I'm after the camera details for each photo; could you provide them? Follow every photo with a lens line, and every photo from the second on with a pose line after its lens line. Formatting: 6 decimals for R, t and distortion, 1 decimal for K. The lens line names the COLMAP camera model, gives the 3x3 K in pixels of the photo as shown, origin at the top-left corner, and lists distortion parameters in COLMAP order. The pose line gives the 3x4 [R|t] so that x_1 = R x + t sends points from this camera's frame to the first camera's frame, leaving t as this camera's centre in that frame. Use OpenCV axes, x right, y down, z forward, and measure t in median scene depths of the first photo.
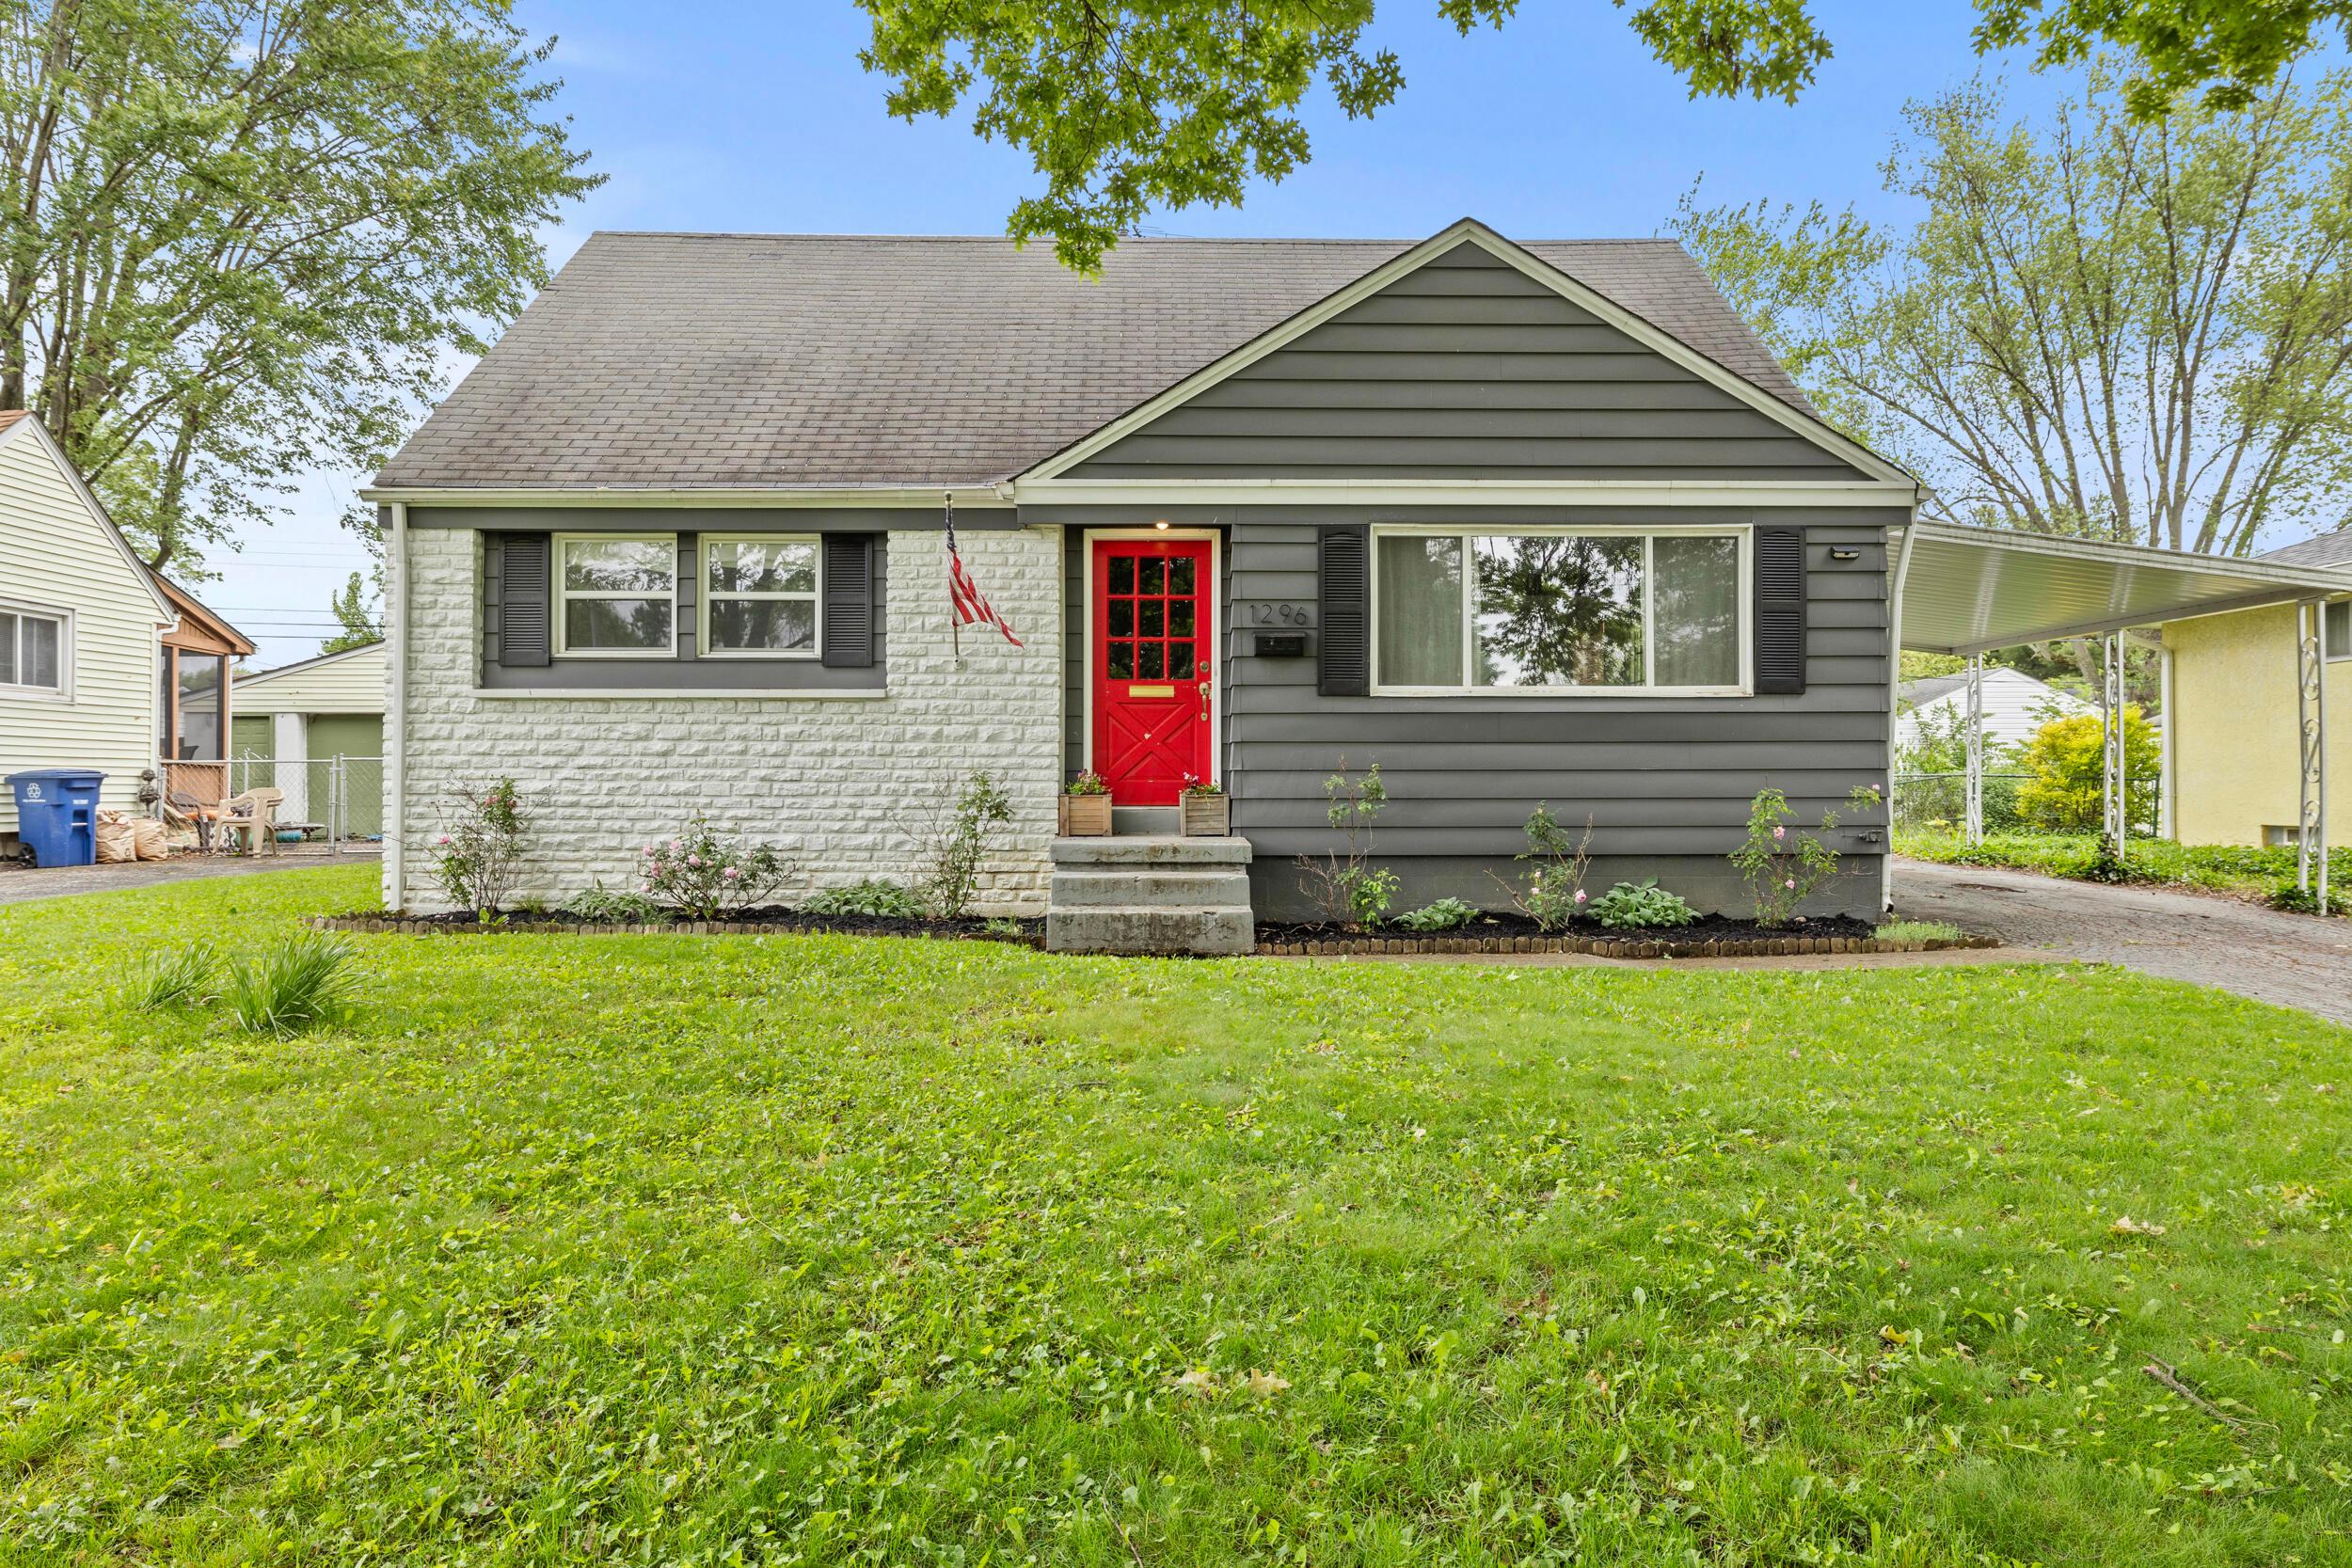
lens RADIAL K [[1432.3, 0, 1176.0], [0, 1432.3, 784.0], [0, 0, 1]] dist [0.001156, -0.031107]
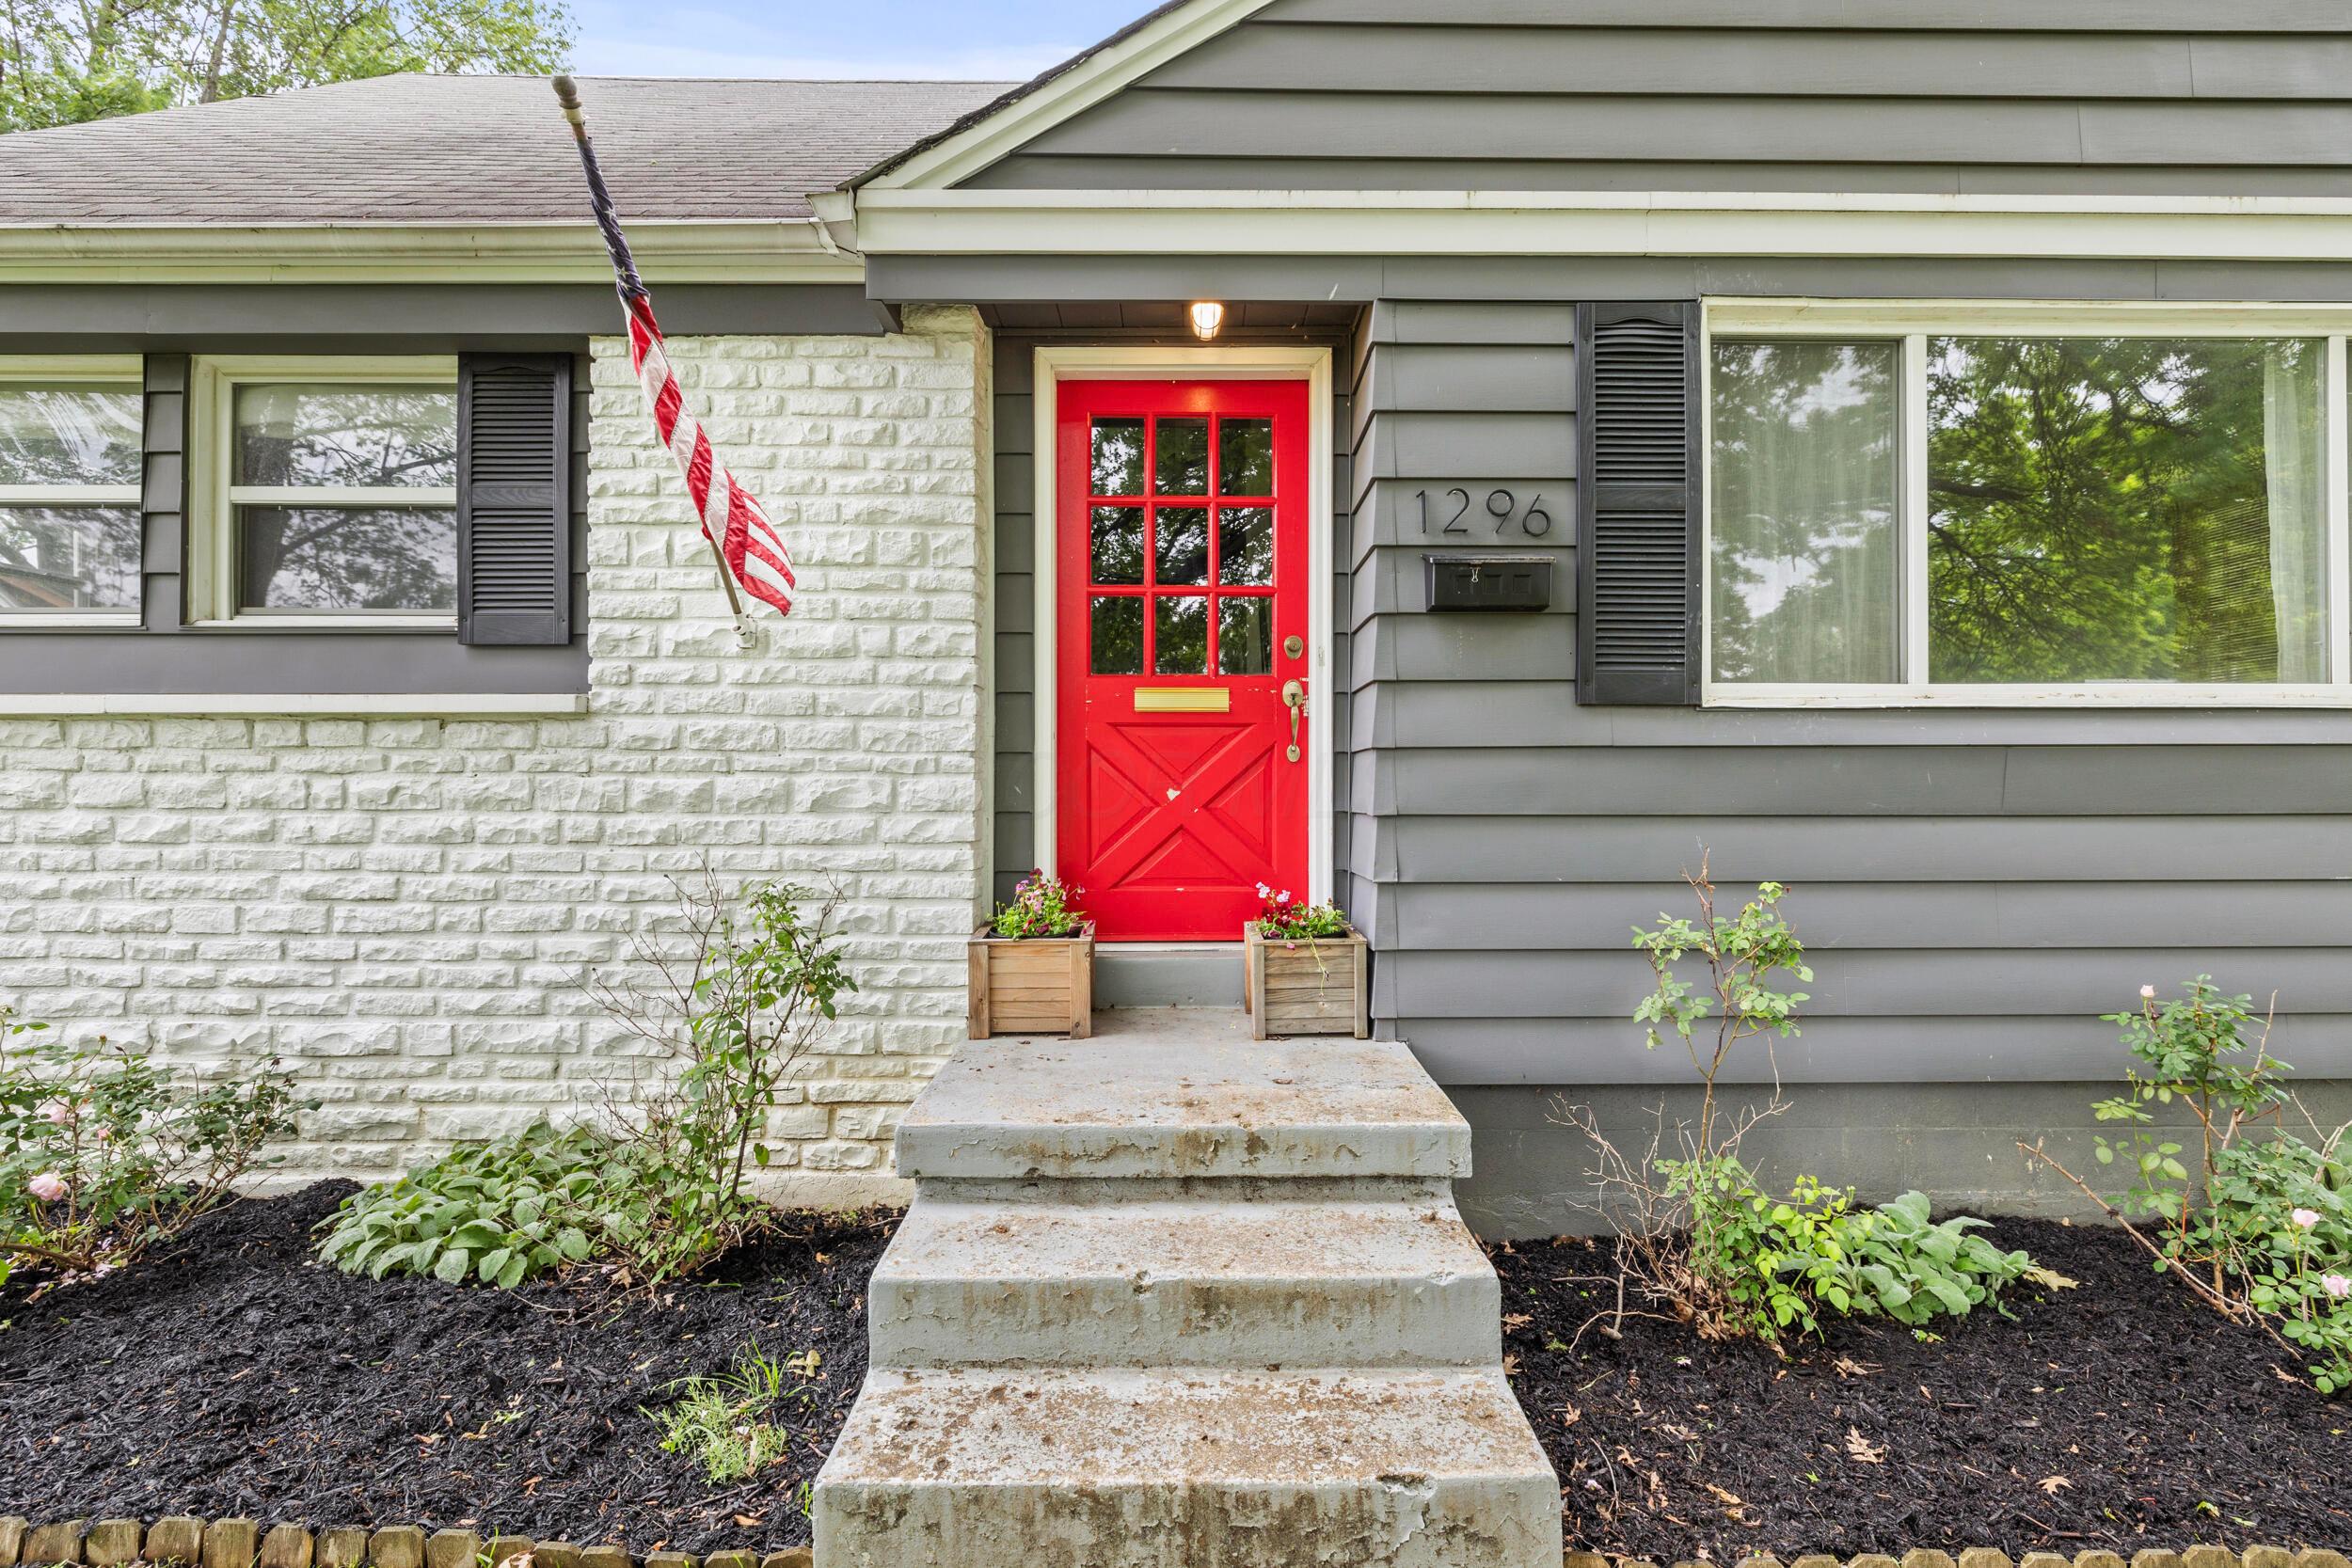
lens RADIAL K [[1002.4, 0, 1185.3], [0, 1002.4, 784.1], [0, 0, 1]] dist [-0.002371, 0.000001]
pose [[0.999992, -0.000862, -0.003978, -0.014889], [0.000876, 0.999993, 0.003739, -0.039223], [0.003975, -0.003743, 0.999985, 0.689879]]
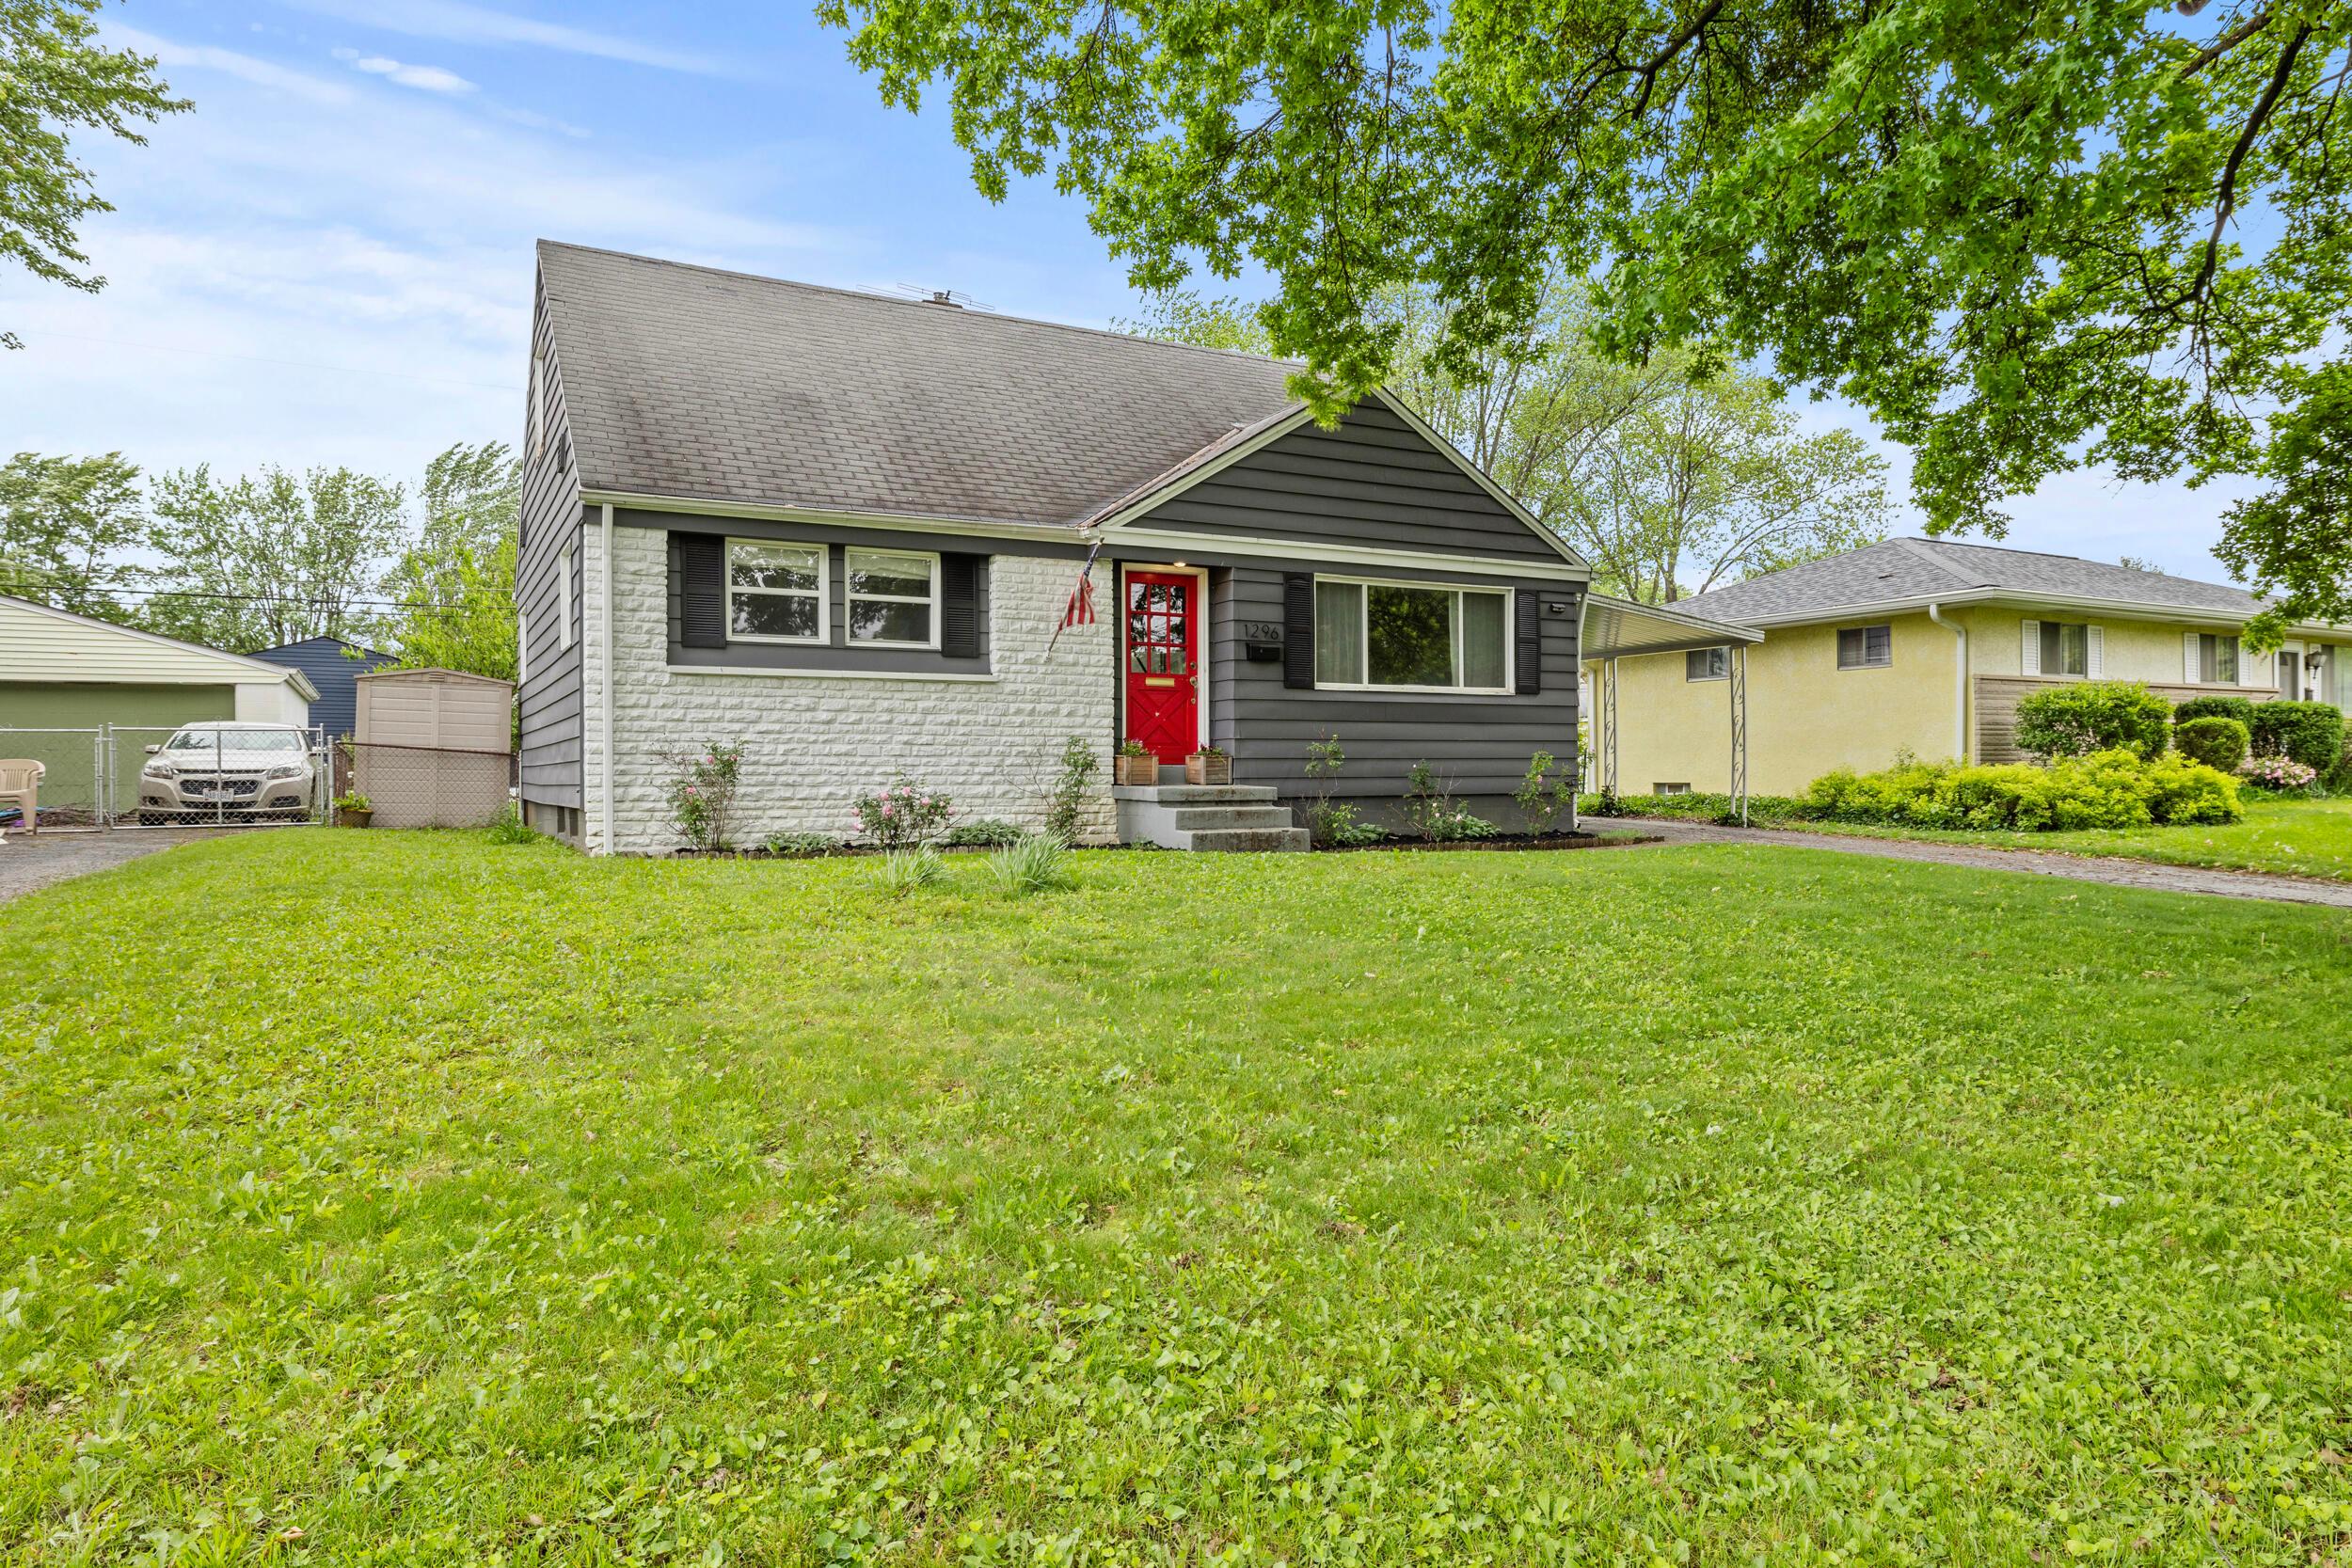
lens RADIAL K [[1432.3, 0, 1176.0], [0, 1432.3, 784.0], [0, 0, 1]] dist [0.001156, -0.031107]
pose [[0.886628, -0.007137, 0.462427, -0.665298], [0.004093, 0.999963, 0.007586, 0.024407], [-0.462464, -0.004833, 0.886625, -0.244666]]
